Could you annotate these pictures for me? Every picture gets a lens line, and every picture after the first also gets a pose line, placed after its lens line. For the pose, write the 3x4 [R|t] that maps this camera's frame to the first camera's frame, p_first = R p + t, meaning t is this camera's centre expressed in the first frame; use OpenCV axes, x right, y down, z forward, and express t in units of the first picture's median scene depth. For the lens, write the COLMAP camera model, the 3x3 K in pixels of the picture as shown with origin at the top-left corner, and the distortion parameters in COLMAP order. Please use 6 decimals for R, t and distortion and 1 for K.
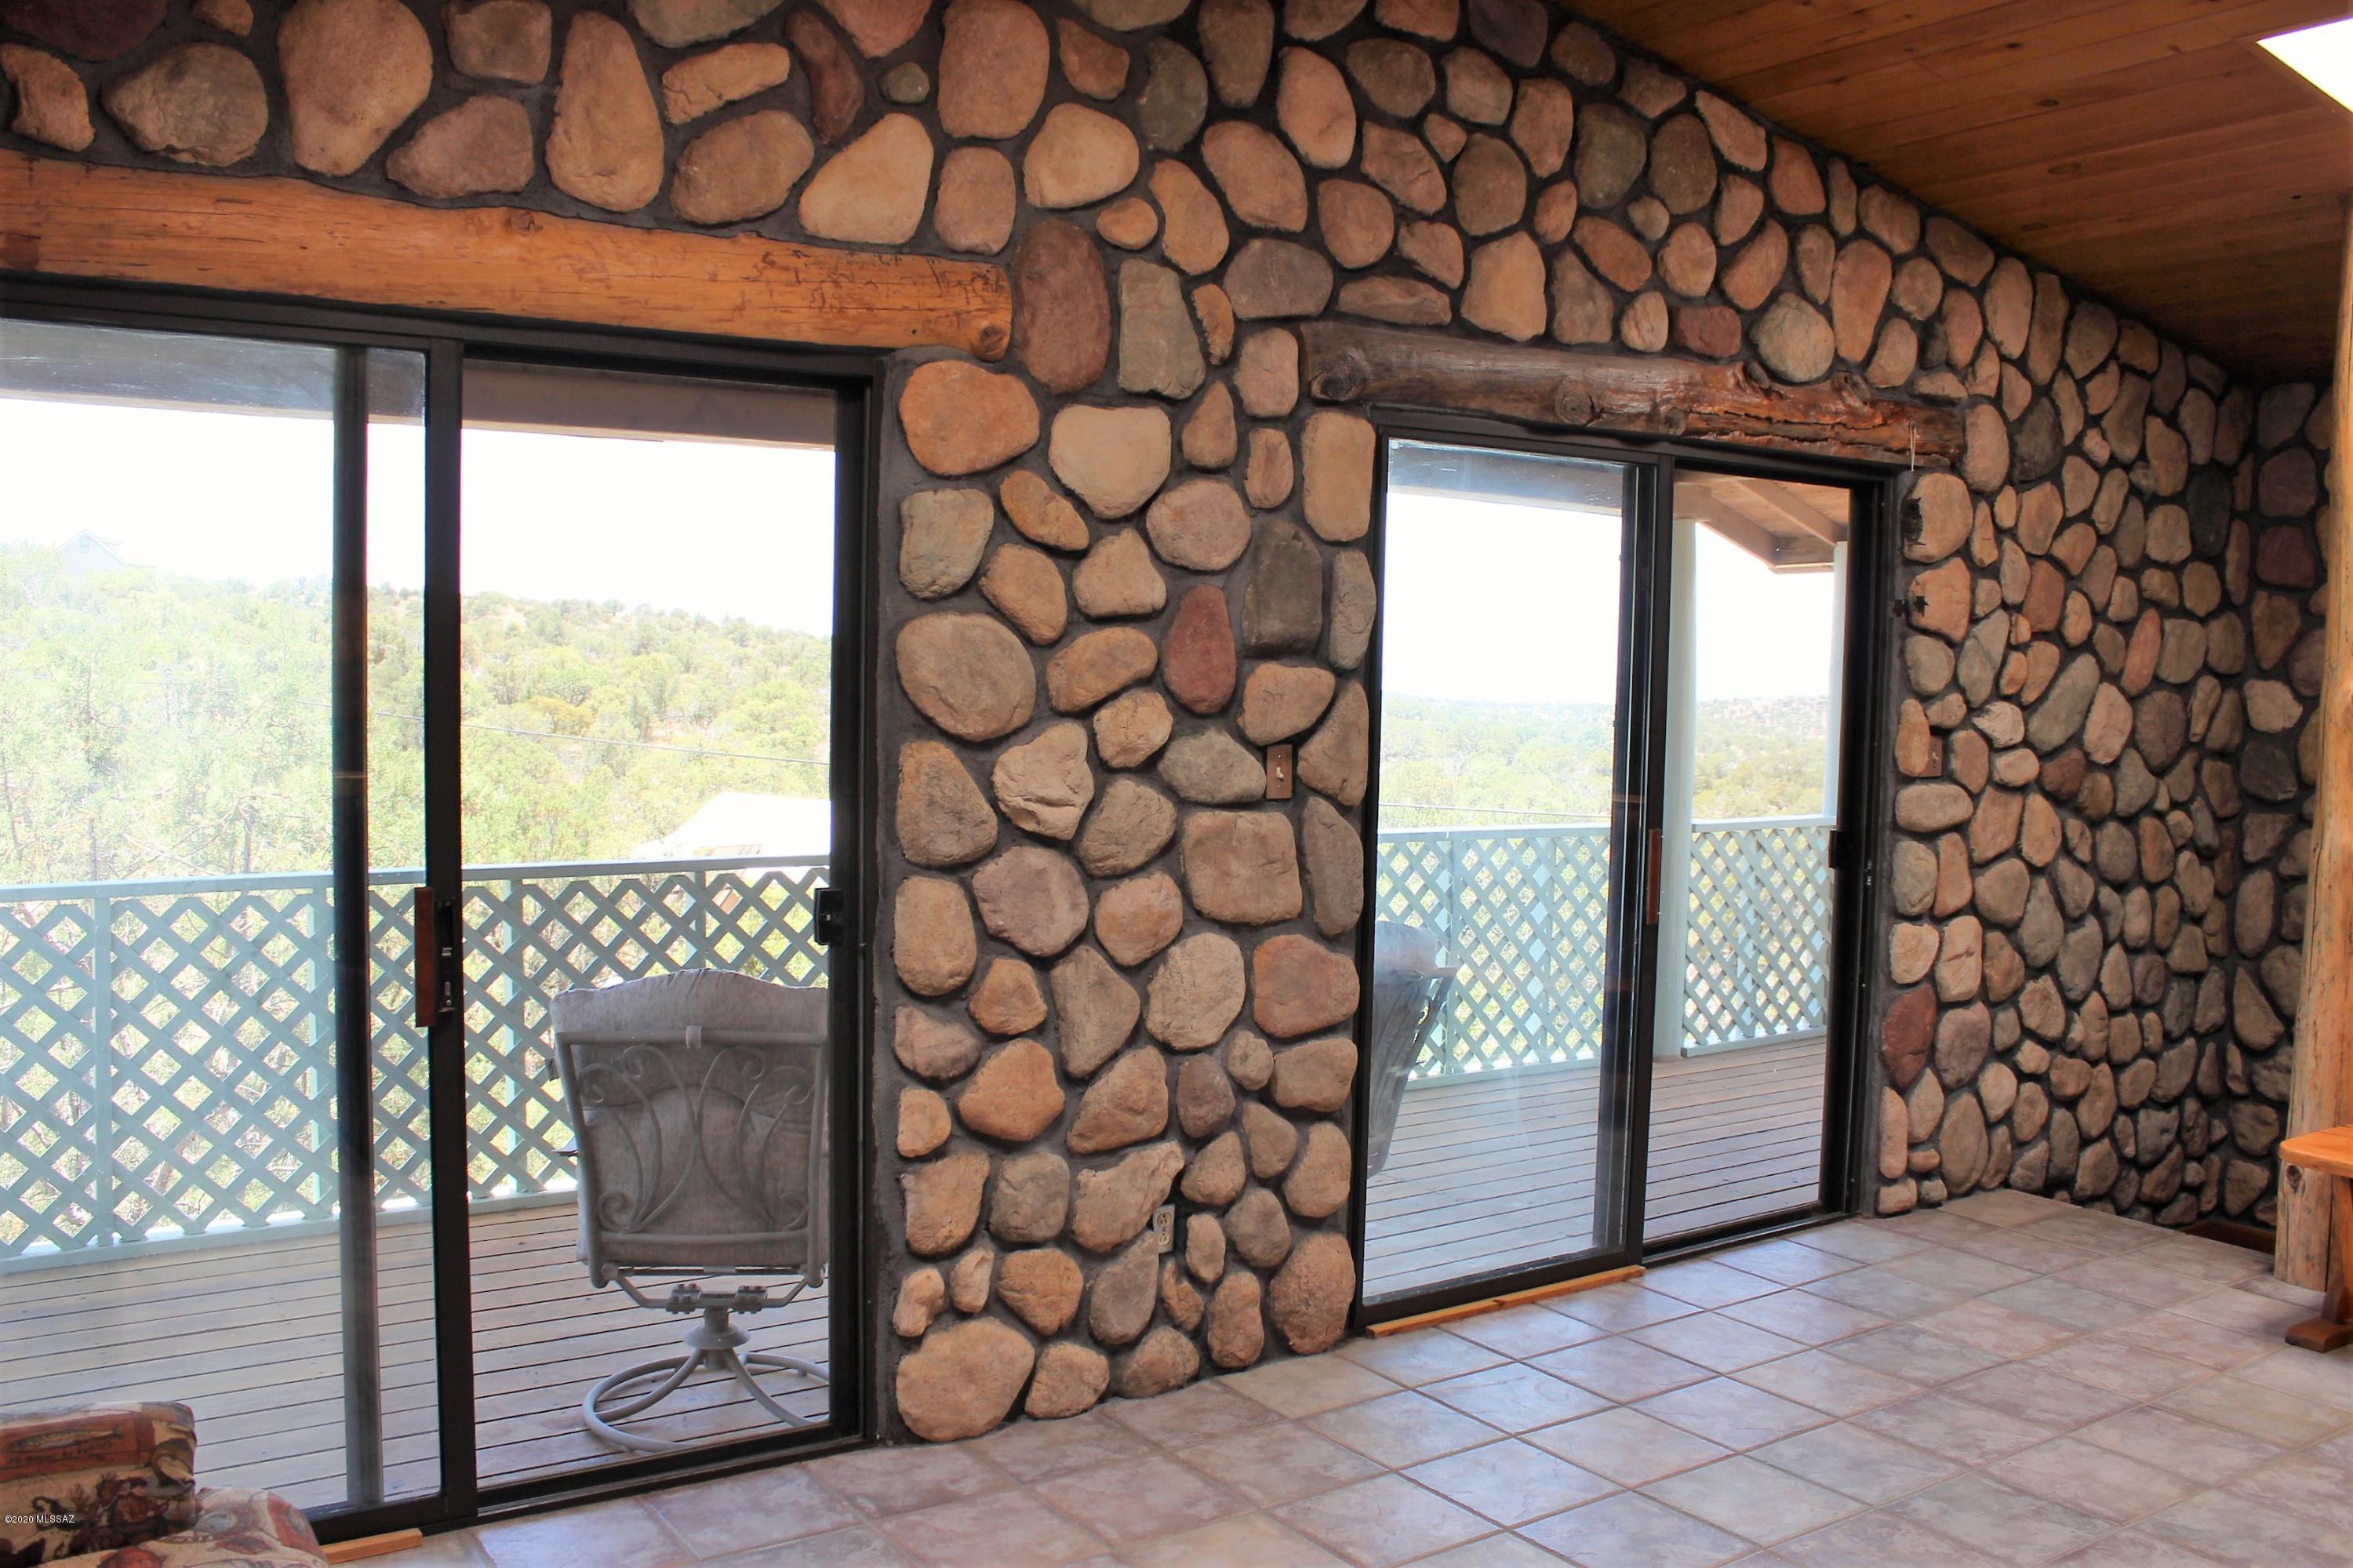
lens RADIAL K [[2004.1, 0, 1176.5], [0, 2004.1, 784.0], [0, 0, 1]] dist [-0.182539, 0.180218]
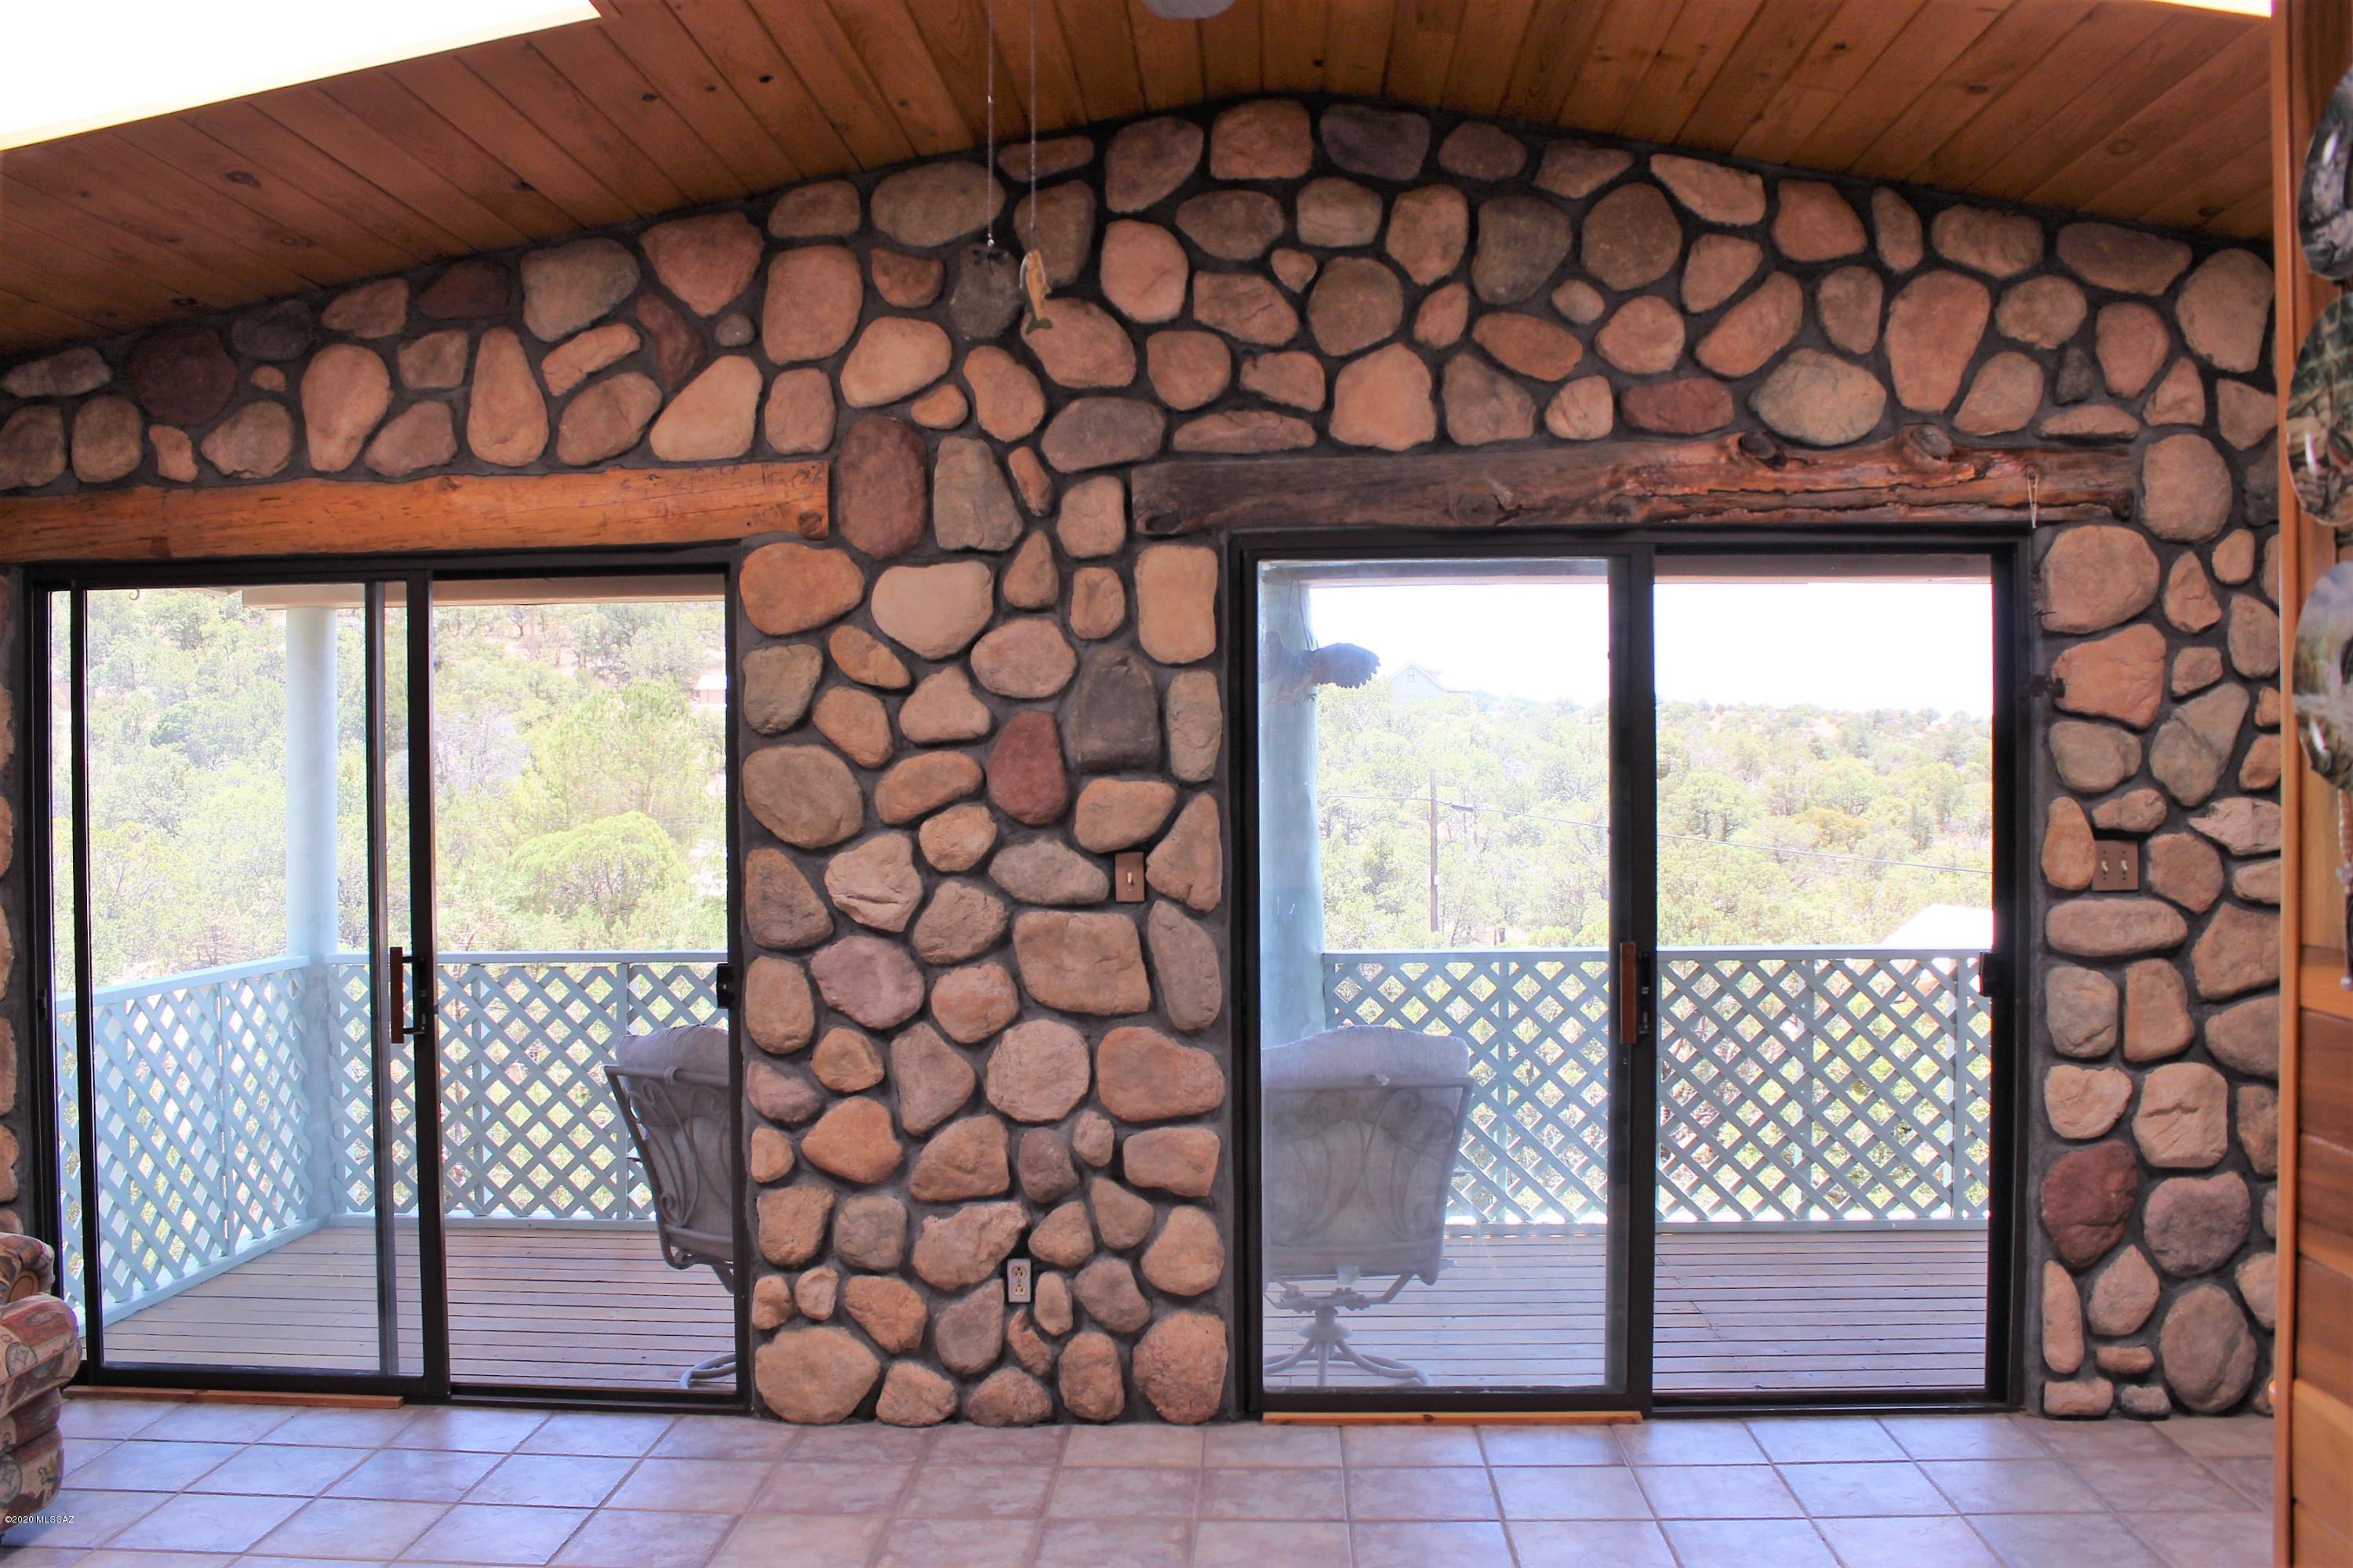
lens RADIAL K [[2004.1, 0, 1176.5], [0, 2004.1, 784.0], [0, 0, 1]] dist [-0.182539, 0.180218]
pose [[0.800910, -0.019847, -0.598456, 0.743164], [-0.013974, 0.998559, -0.051816, -0.000580], [0.598622, 0.049863, 0.799478, 0.140659]]
